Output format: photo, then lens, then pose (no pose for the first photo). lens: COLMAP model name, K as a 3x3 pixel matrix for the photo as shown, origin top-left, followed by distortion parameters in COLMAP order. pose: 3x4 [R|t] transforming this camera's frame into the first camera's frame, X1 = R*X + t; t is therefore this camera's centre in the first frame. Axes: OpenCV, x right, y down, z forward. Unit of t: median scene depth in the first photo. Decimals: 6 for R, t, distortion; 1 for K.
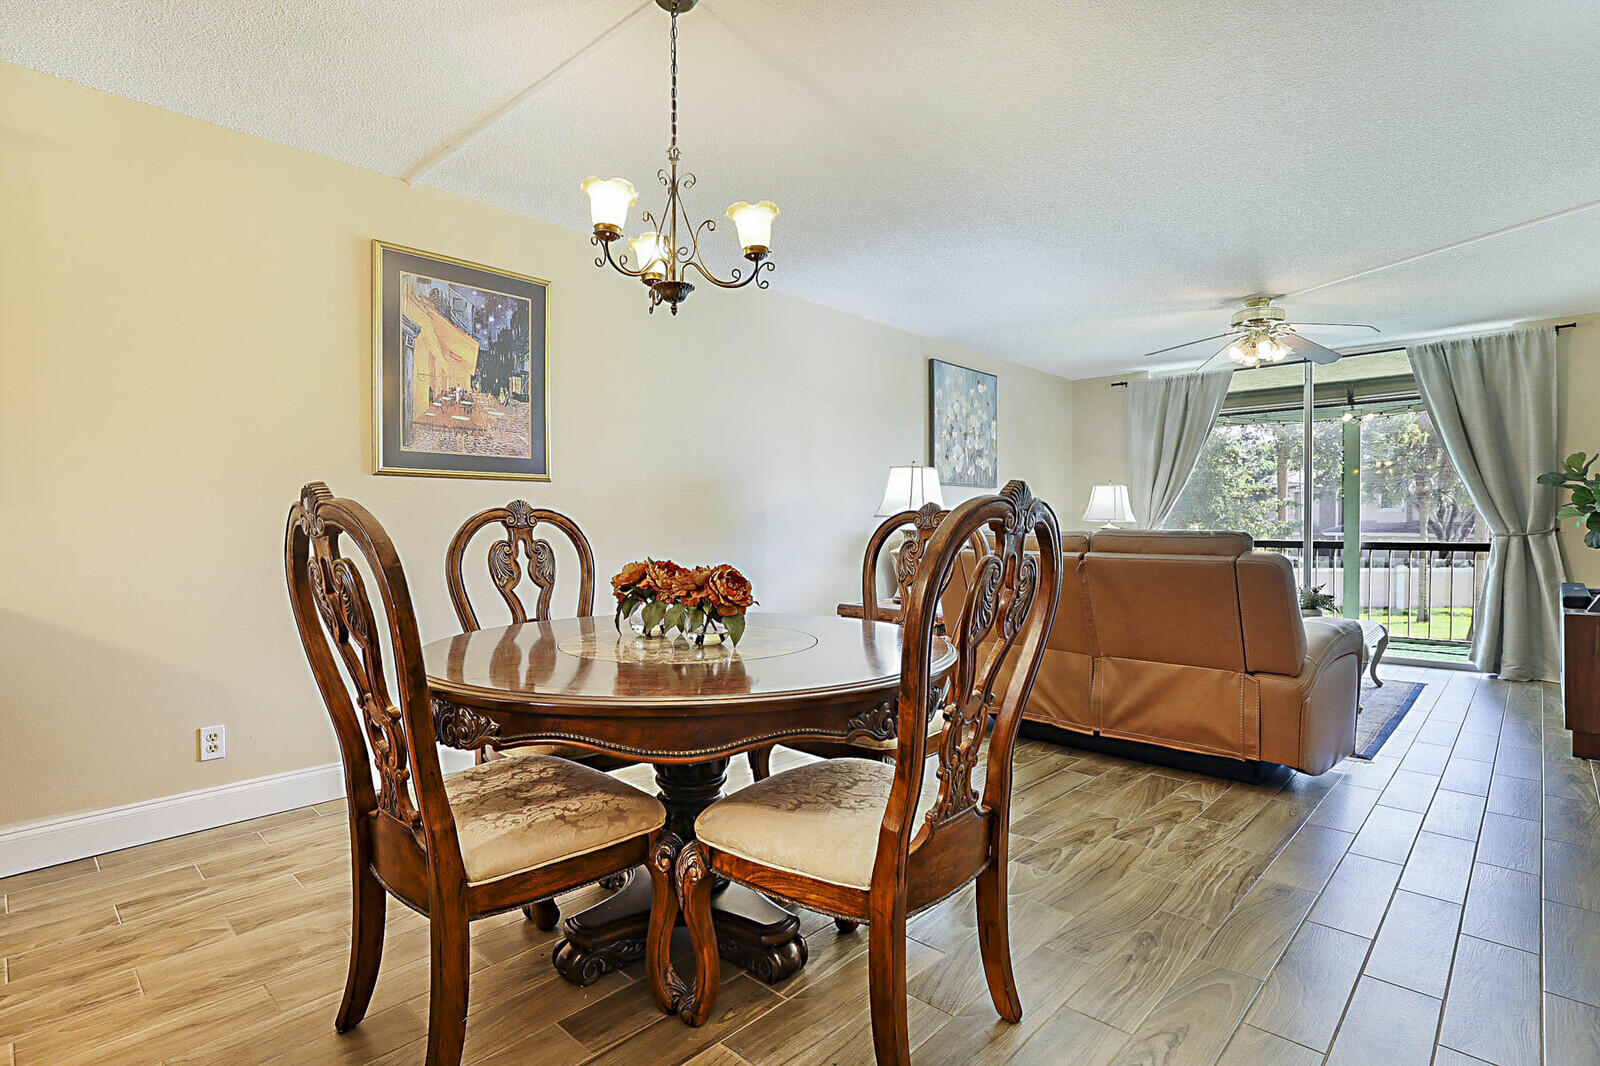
lens RADIAL K [[788.2, 0, 802.9], [0, 788.2, 535.7], [0, 0, 1]] dist [-0.007324, 0.002283]
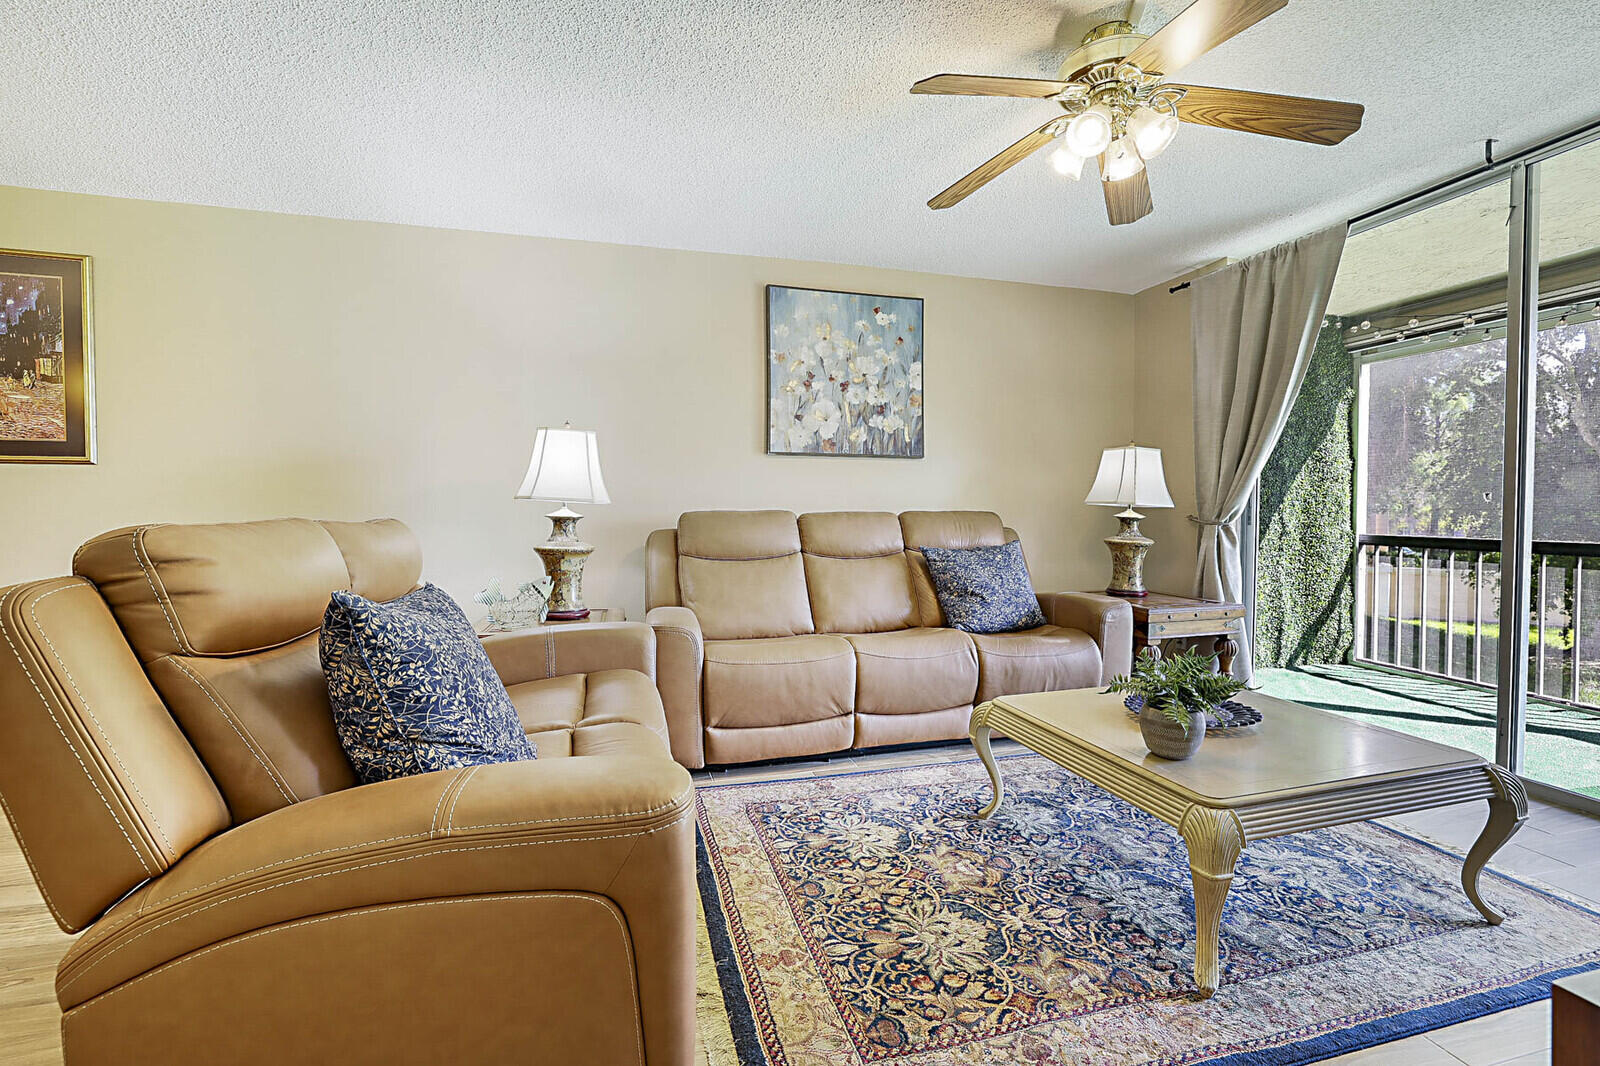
lens RADIAL K [[701.9, 0, 797.0], [0, 701.9, 534.1], [0, 0, 1]] dist [-0.036382, 0.008696]
pose [[0.856604, 0.018732, -0.515634, 0.604914], [-0.009697, 0.999749, 0.020209, -0.005137], [0.515883, -0.012311, 0.856570, 0.514464]]
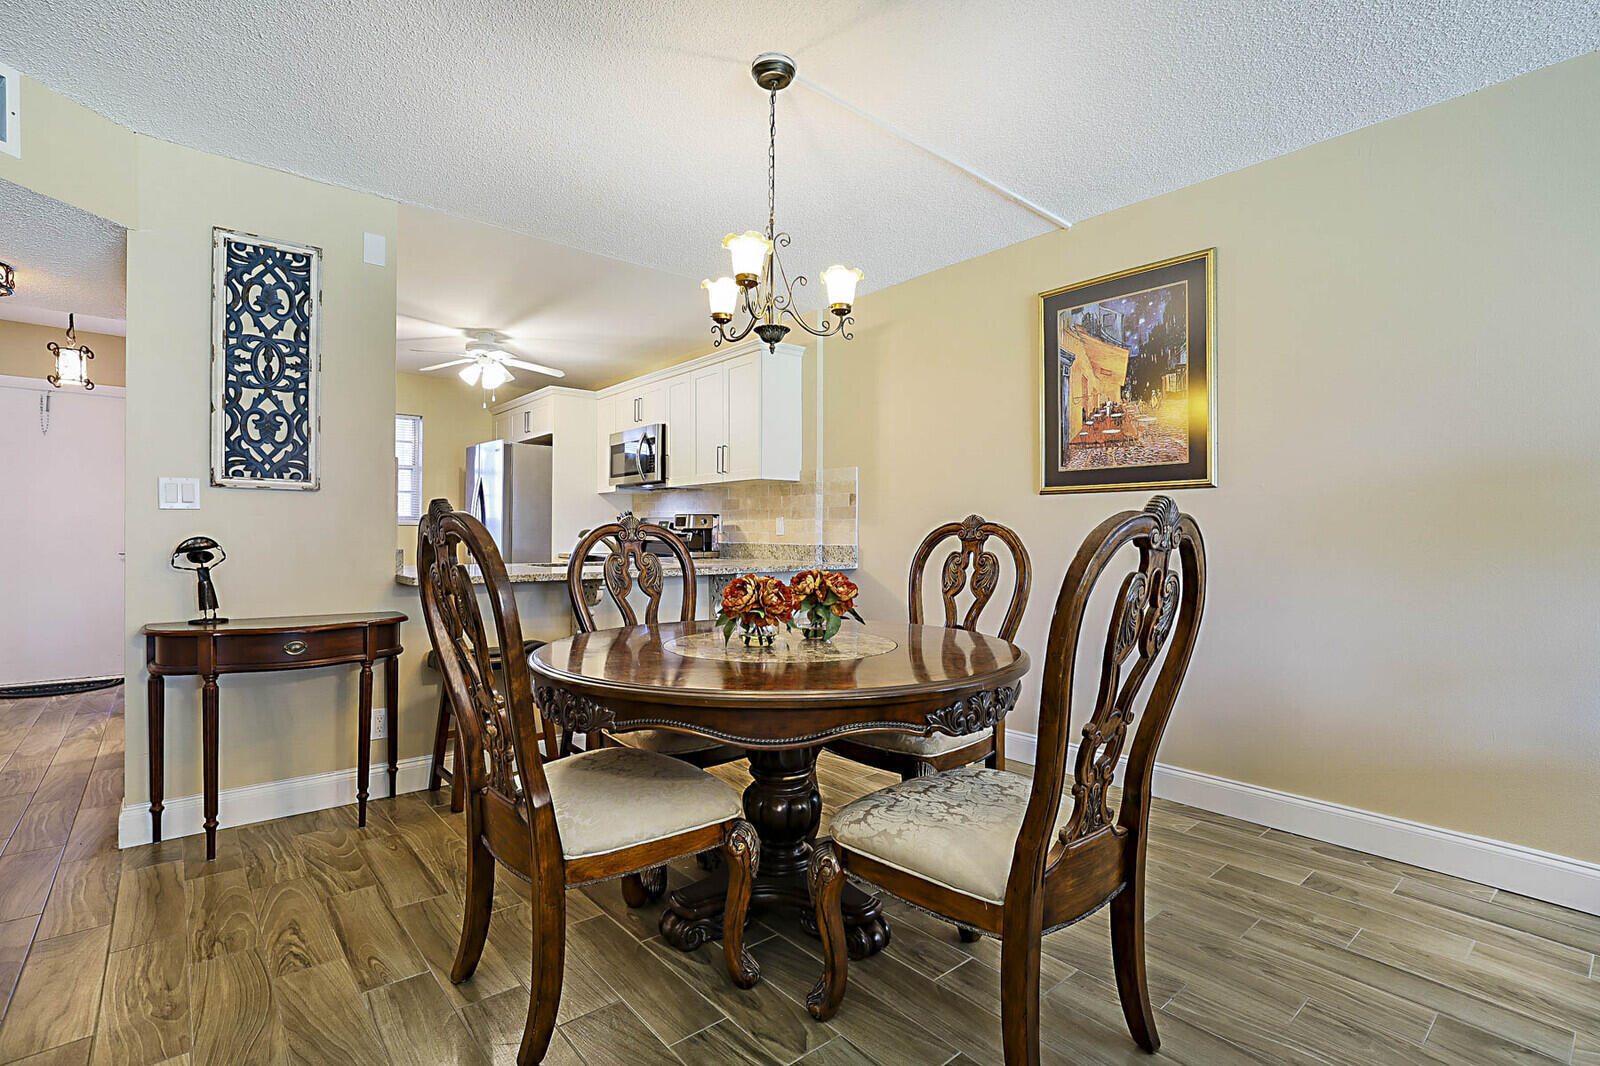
lens RADIAL K [[754.9, 0, 793.2], [0, 754.9, 543.1], [0, 0, 1]] dist [-0.023103, 0.003711]
pose [[-0.116064, 0.009984, -0.993192, 0.365348], [-0.018040, 0.999763, 0.012158, -0.007685], [0.993078, 0.019328, -0.115857, 0.460512]]
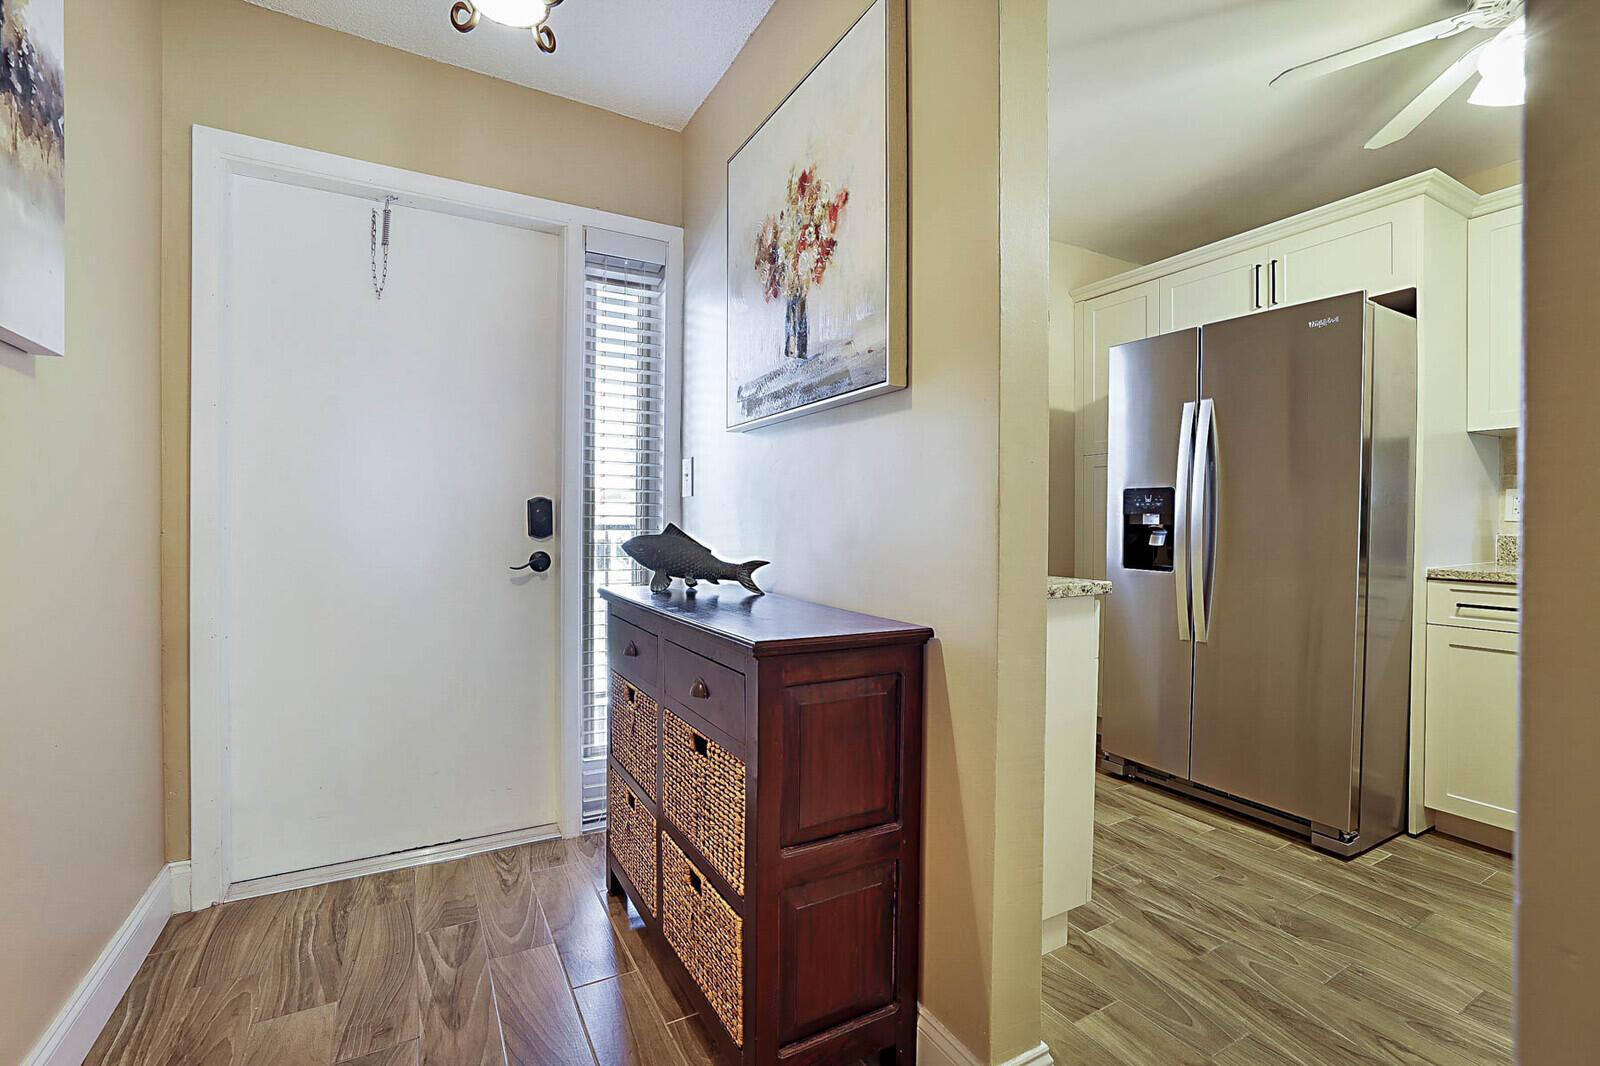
lens RADIAL K [[701.9, 0, 798.9], [0, 701.9, 528.8], [0, 0, 1]] dist [-0.036382, 0.008696]
pose [[-0.308069, 0.007443, -0.951335, -0.194526], [-0.018670, 0.999730, 0.013868, 0.003653], [0.951181, 0.022033, -0.307847, -0.292898]]
